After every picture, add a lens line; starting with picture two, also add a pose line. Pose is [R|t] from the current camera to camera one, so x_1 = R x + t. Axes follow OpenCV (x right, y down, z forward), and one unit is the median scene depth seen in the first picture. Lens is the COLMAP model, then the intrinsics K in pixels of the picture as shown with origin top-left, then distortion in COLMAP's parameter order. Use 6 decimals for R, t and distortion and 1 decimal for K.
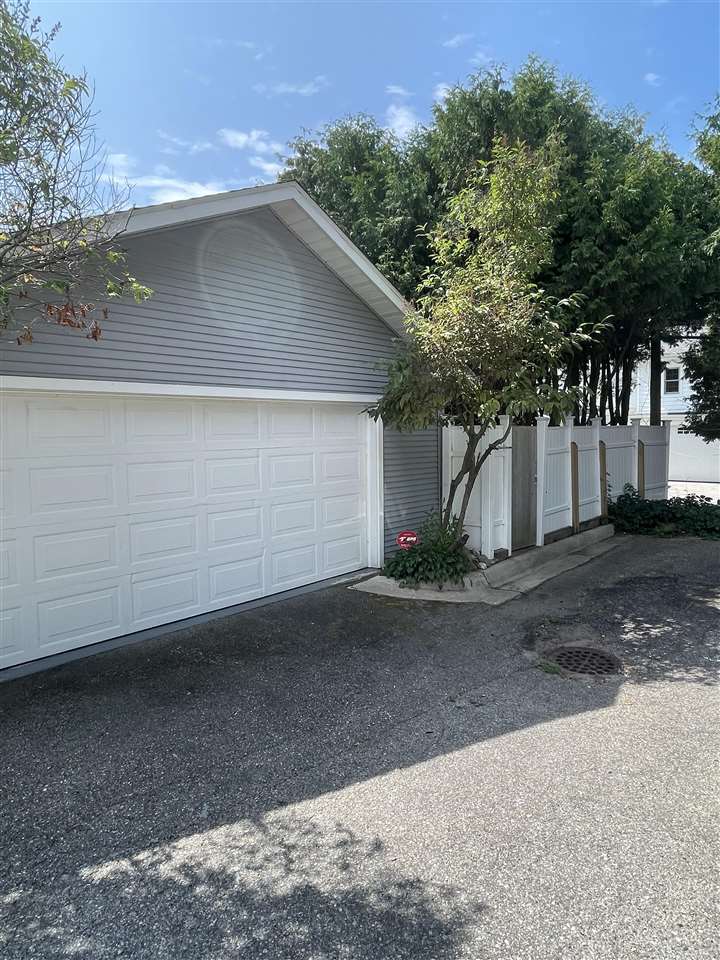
lens RADIAL K [[590.4, 0, 352.6], [0, 590.4, 474.4], [0, 0, 1]] dist [-0.037026, 0.011172]
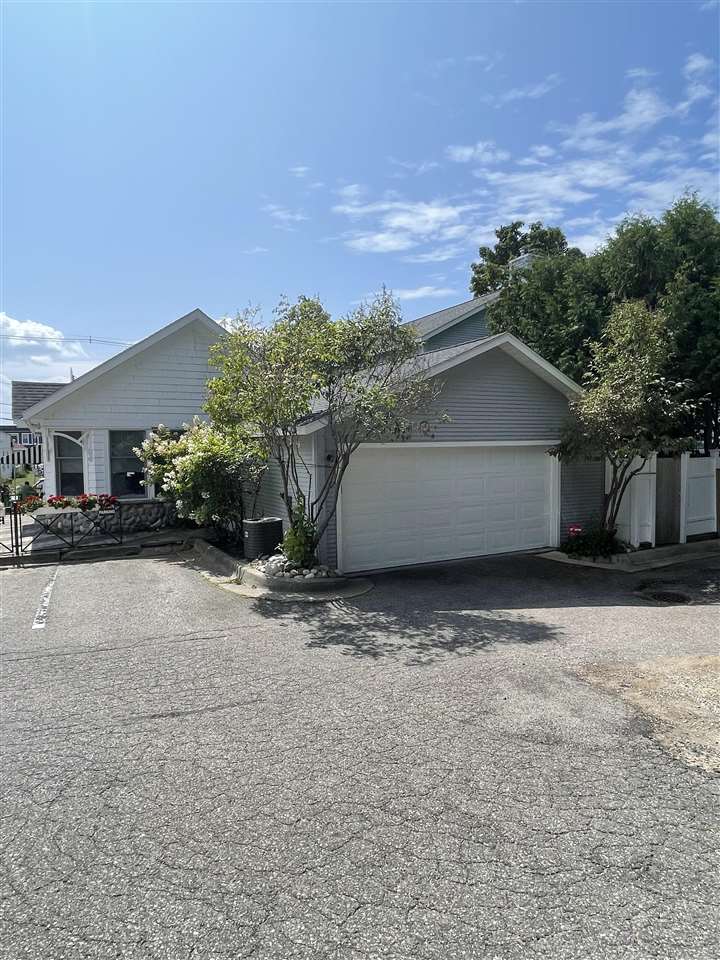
lens RADIAL K [[590.4, 0, 346.6], [0, 590.4, 490.1], [0, 0, 1]] dist [-0.037026, 0.011172]
pose [[0.936896, 0.024933, -0.348718, 0.060167], [-0.023426, 0.999689, 0.008540, 0.002260], [0.348823, 0.000168, 0.937189, -0.665562]]
